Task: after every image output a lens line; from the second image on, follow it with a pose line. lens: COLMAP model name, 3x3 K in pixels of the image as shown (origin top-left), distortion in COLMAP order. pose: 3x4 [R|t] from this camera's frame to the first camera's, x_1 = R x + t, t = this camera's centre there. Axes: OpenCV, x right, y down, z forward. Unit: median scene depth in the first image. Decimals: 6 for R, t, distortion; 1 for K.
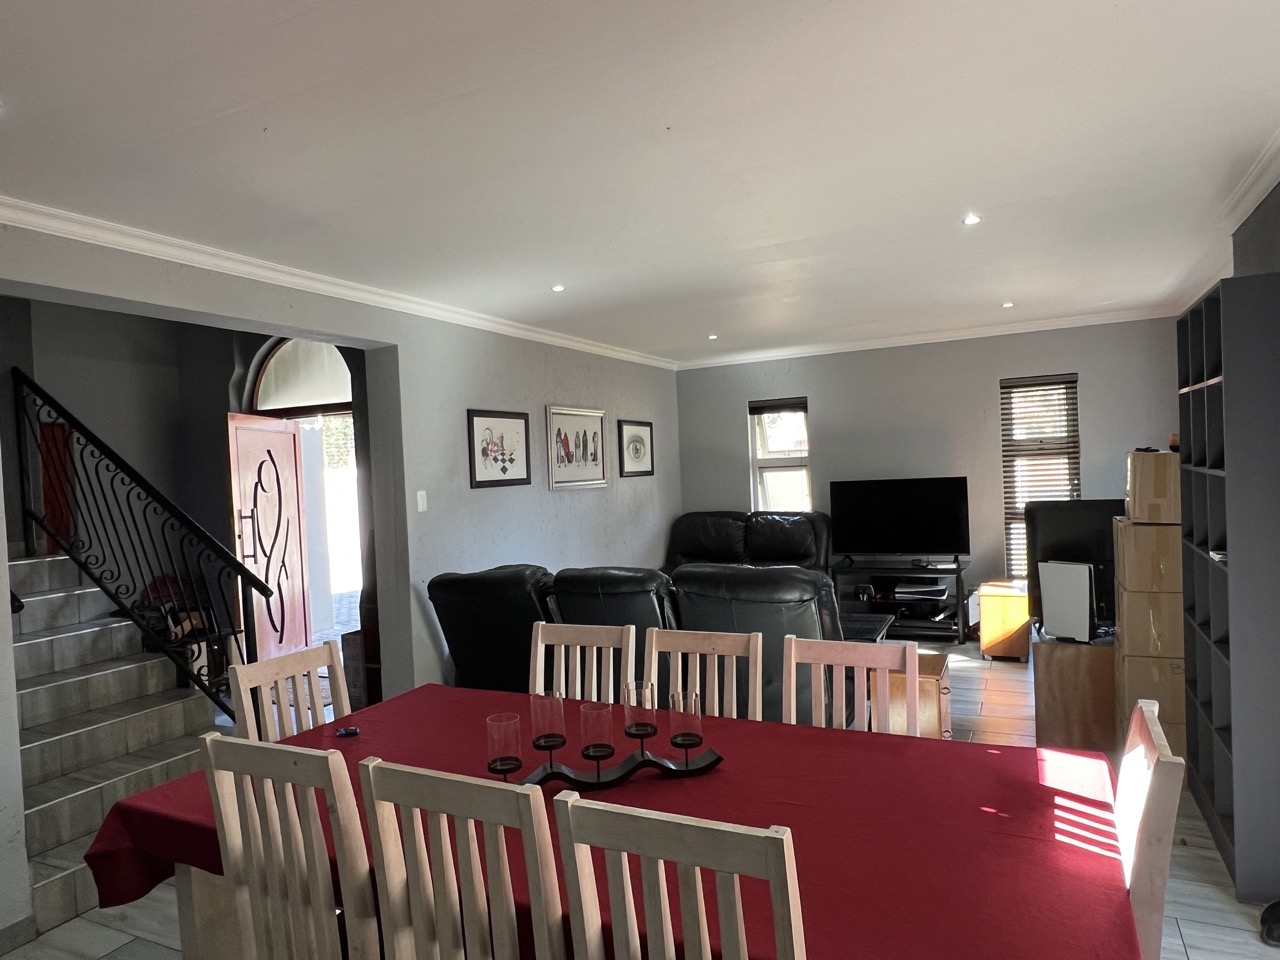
lens RADIAL K [[828.7, 0, 639.0], [0, 828.7, 480.2], [0, 0, 1]] dist [-0.005399, -0.001060]
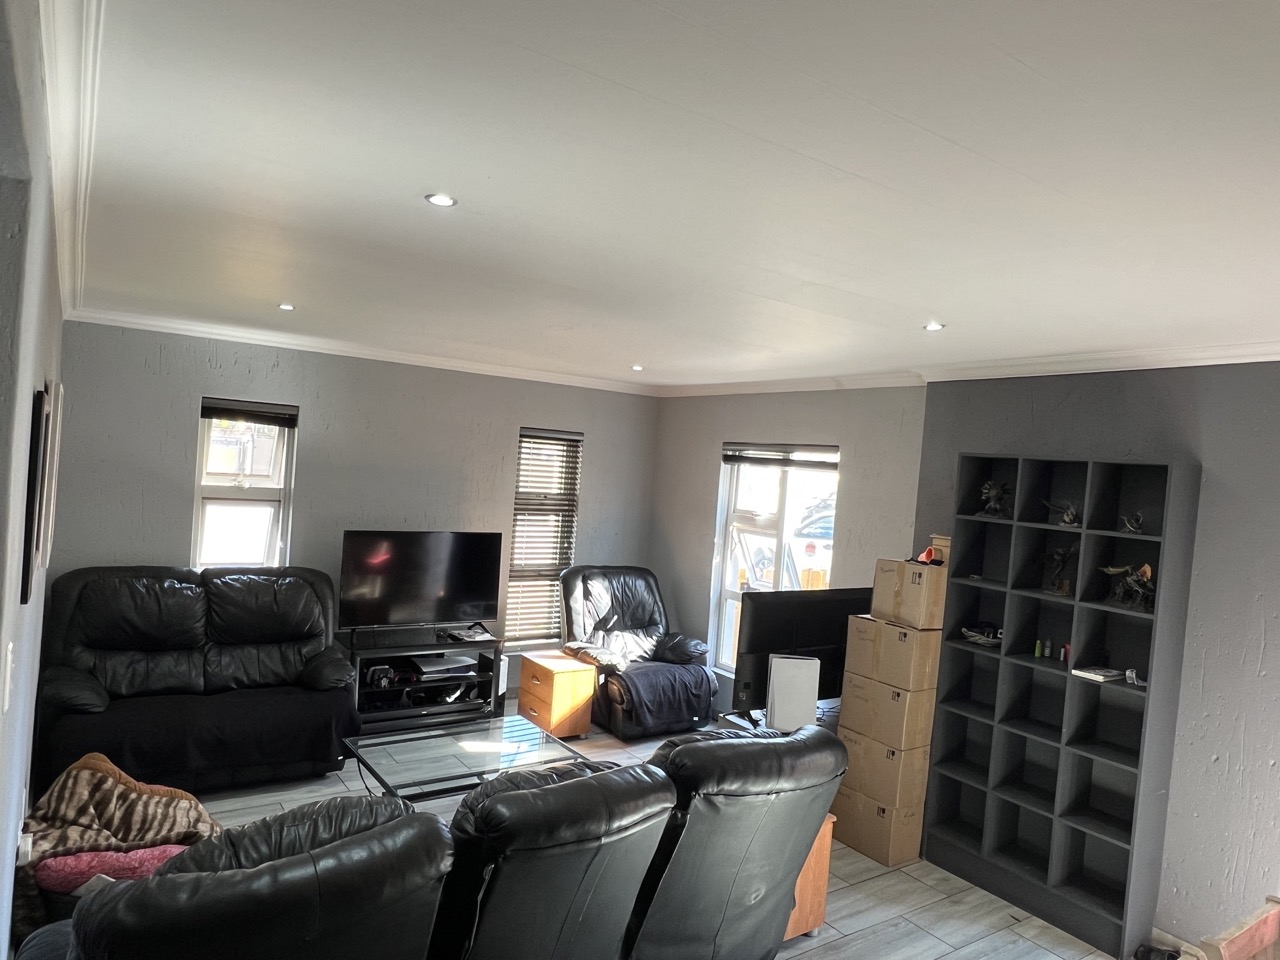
lens RADIAL K [[828.7, 0, 641.2], [0, 828.7, 483.4], [0, 0, 1]] dist [-0.005399, -0.001060]
pose [[0.486620, 0.068896, 0.870893, -0.274806], [-0.083910, 0.995962, -0.031905, -0.037369], [-0.869575, -0.057551, 0.490436, 0.387242]]
